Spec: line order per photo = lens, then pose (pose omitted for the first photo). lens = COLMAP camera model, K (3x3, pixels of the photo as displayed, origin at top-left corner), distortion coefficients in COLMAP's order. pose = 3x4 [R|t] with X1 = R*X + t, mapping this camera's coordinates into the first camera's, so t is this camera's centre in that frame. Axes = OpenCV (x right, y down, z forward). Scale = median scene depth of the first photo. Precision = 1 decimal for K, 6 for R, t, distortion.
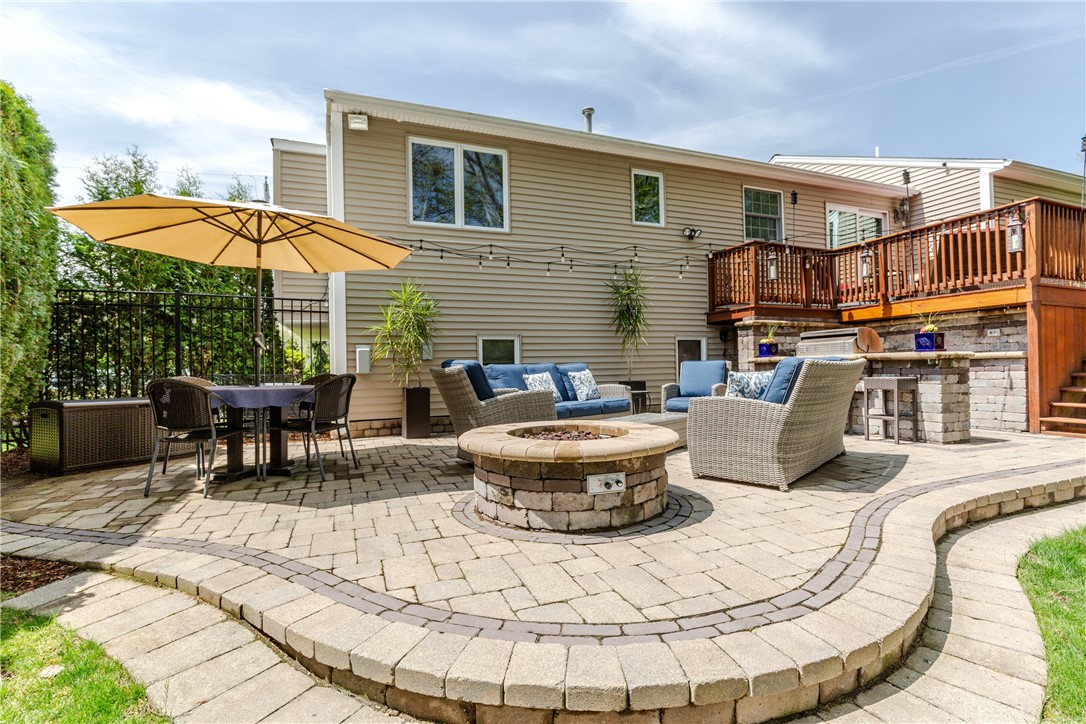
lens RADIAL K [[498.9, 0, 545.0], [0, 498.9, 360.5], [0, 0, 1]] dist [-0.005327, 0.000015]
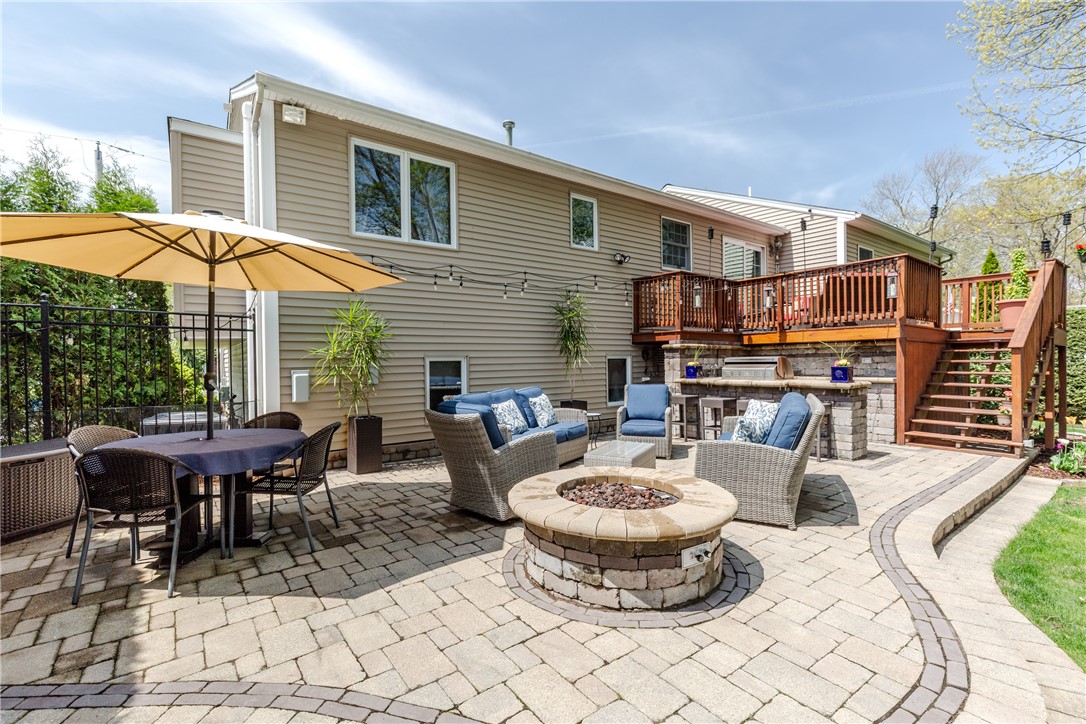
lens RADIAL K [[480.7, 0, 540.4], [0, 480.7, 362.3], [0, 0, 1]] dist [0.002571, -0.000394]
pose [[0.966547, 0.005954, 0.256420, -0.166117], [-0.009820, 0.999857, 0.013796, -0.057809], [-0.256301, -0.015852, 0.966467, 0.062708]]
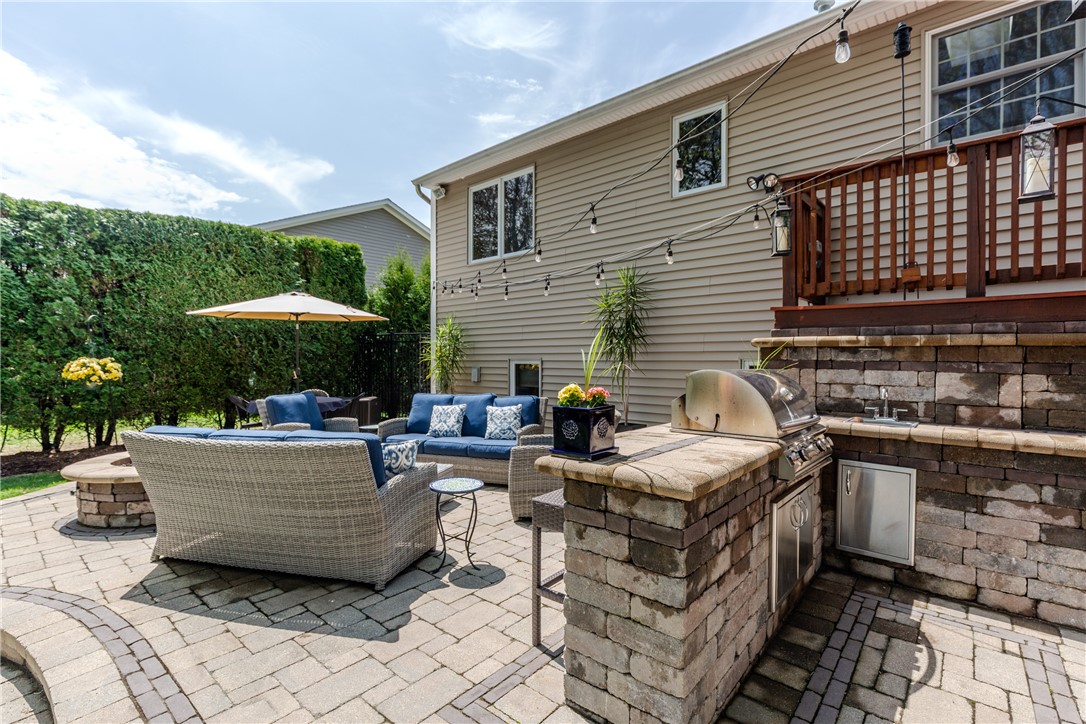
lens RADIAL K [[498.9, 0, 545.0], [0, 498.9, 360.5], [0, 0, 1]] dist [-0.005327, 0.000015]
pose [[0.463080, 0.020574, -0.886078, 0.859485], [0.000200, 0.999728, 0.023318, -0.077414], [0.886317, -0.010976, 0.462950, 0.623437]]
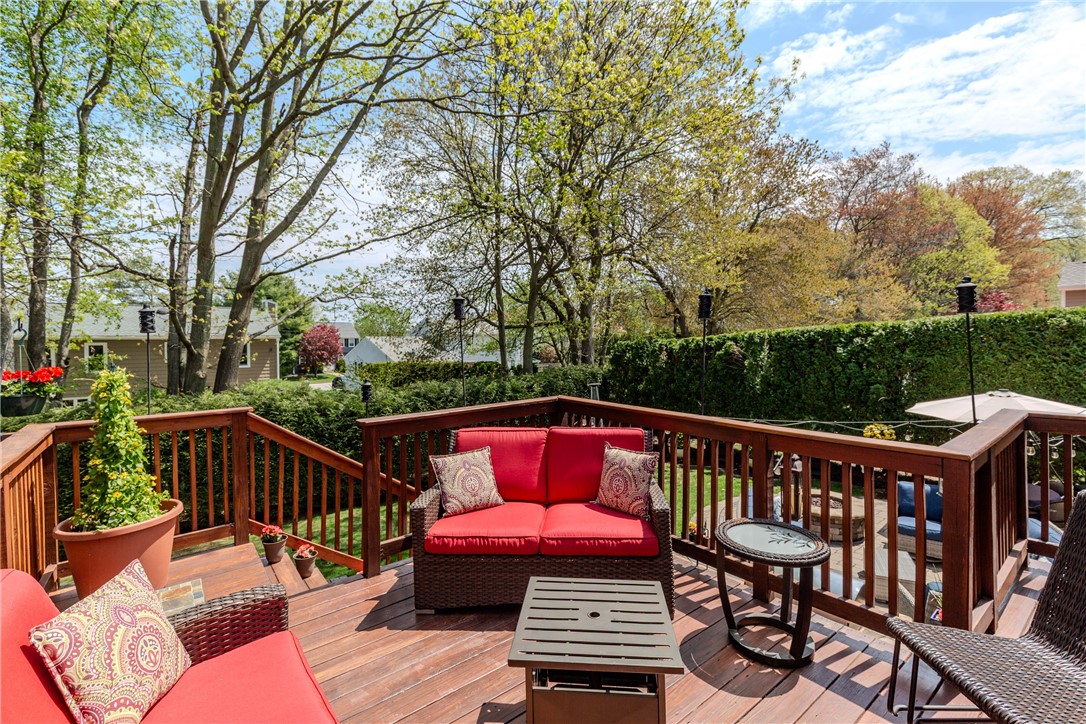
lens RADIAL K [[480.7, 0, 540.4], [0, 480.7, 362.3], [0, 0, 1]] dist [0.002571, -0.000394]
pose [[-0.954979, 0.036466, -0.294425, 1.052930], [0.028366, 0.999094, 0.031738, -0.342544], [0.295316, 0.021958, -0.955147, 1.439112]]
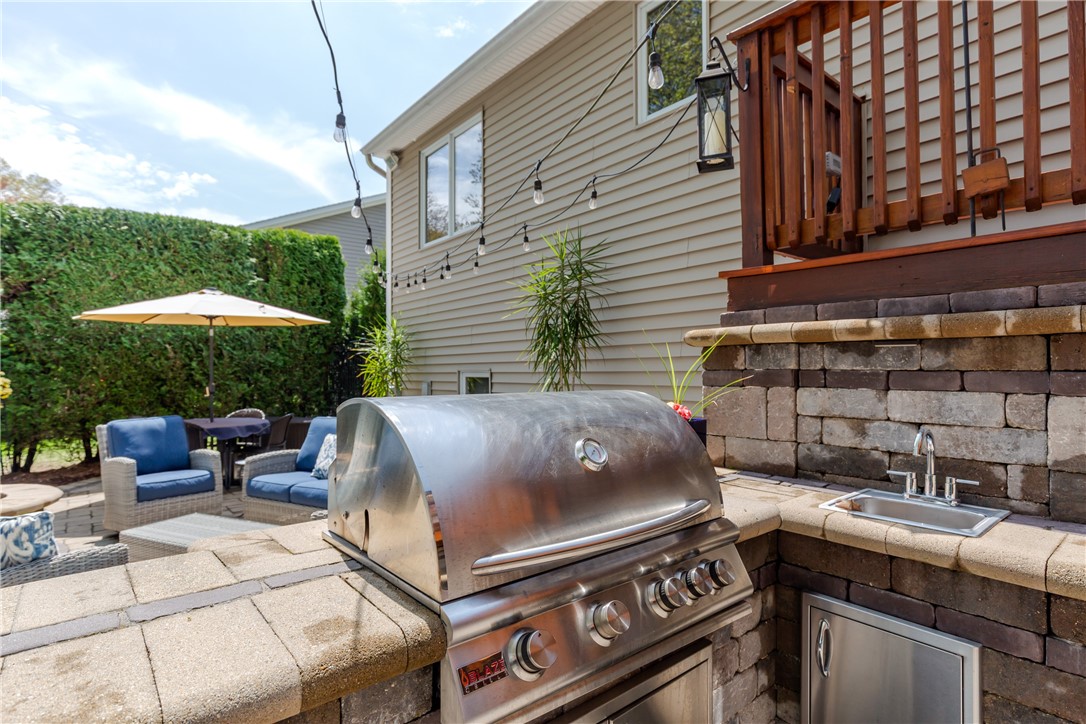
lens RADIAL K [[549.0, 0, 547.2], [0, 549.0, 359.8], [0, 0, 1]] dist [0.000609, -0.000018]
pose [[0.315808, -0.002056, -0.948821, 0.759177], [0.010448, 0.999945, 0.001311, -0.072328], [0.948766, -0.010327, 0.315812, 0.910591]]
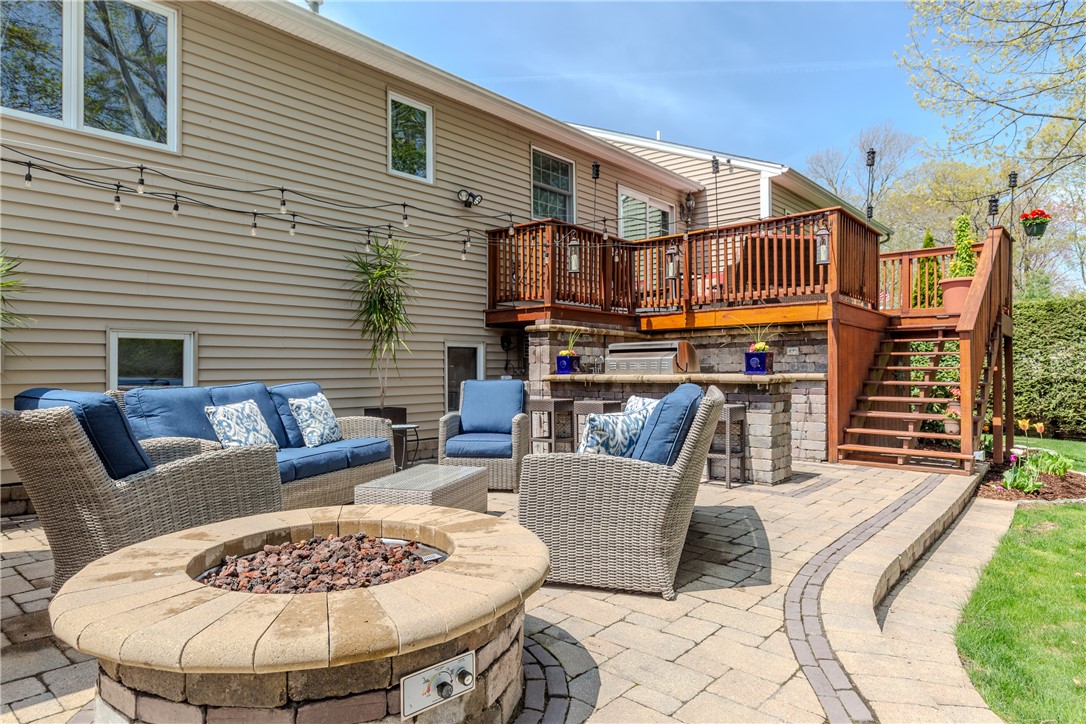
lens RADIAL K [[634.8, 0, 543.0], [0, 634.8, 362.0], [0, 0, 1]] dist [0.003090, -0.000771]
pose [[0.891775, 0.018389, 0.452106, -0.025176], [-0.017531, 0.999828, -0.006088, -0.020360], [-0.452140, -0.002496, 0.891944, 0.167353]]
